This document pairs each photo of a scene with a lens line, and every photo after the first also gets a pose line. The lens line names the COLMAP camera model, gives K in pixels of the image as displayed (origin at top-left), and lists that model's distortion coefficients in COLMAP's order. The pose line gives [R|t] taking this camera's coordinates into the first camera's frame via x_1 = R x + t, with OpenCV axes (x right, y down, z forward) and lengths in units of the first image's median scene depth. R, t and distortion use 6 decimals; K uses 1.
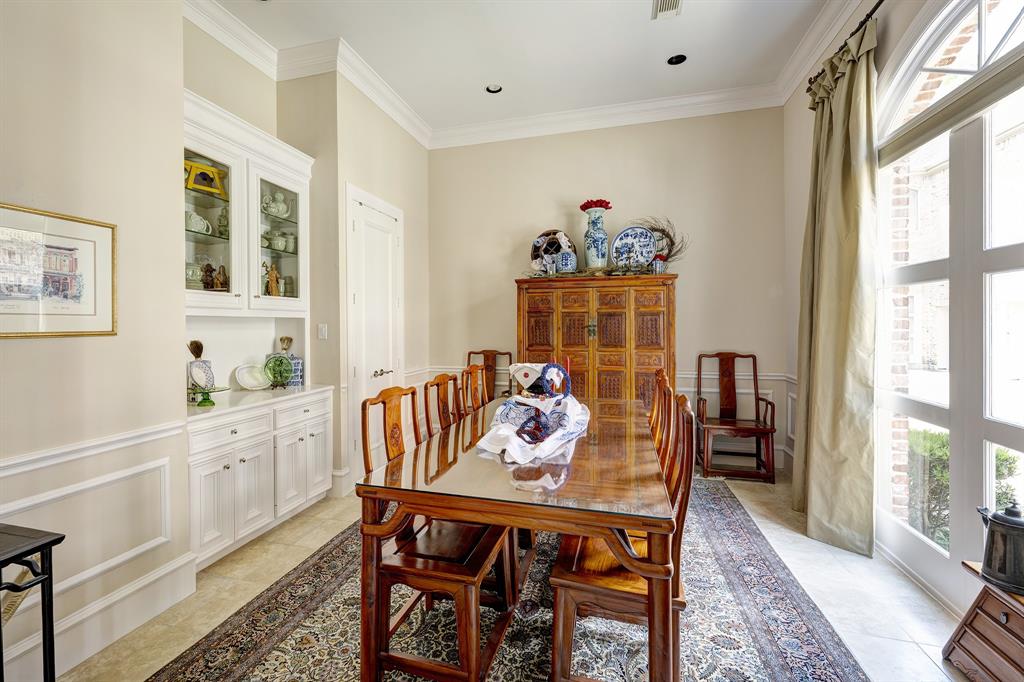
lens RADIAL K [[426.5, 0, 509.3], [0, 426.5, 336.1], [0, 0, 1]] dist [0.000109, 0.000003]
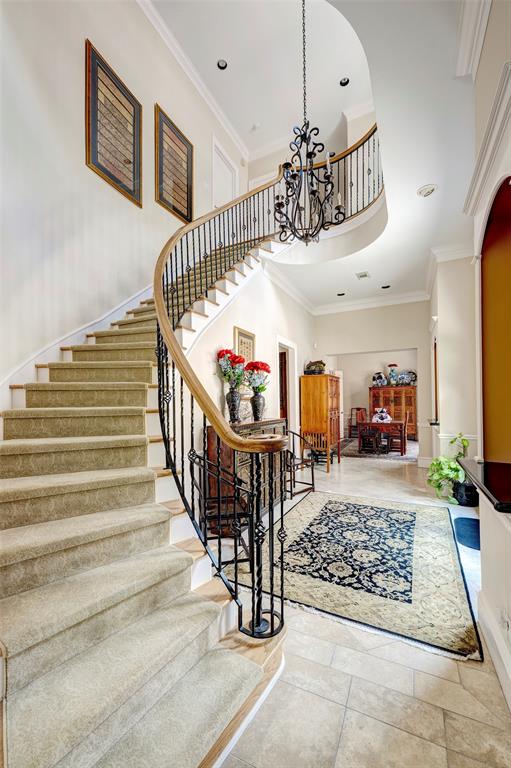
lens RADIAL K [[322.6, 0, 245.4], [0, 322.6, 405.8], [0, 0, 1]] dist [0.000236, -0.000002]
pose [[0.974146, -0.006728, -0.225819, -0.387382], [0.006167, 0.999976, -0.003188, 0.025584], [0.225835, 0.001713, 0.974164, -1.890779]]
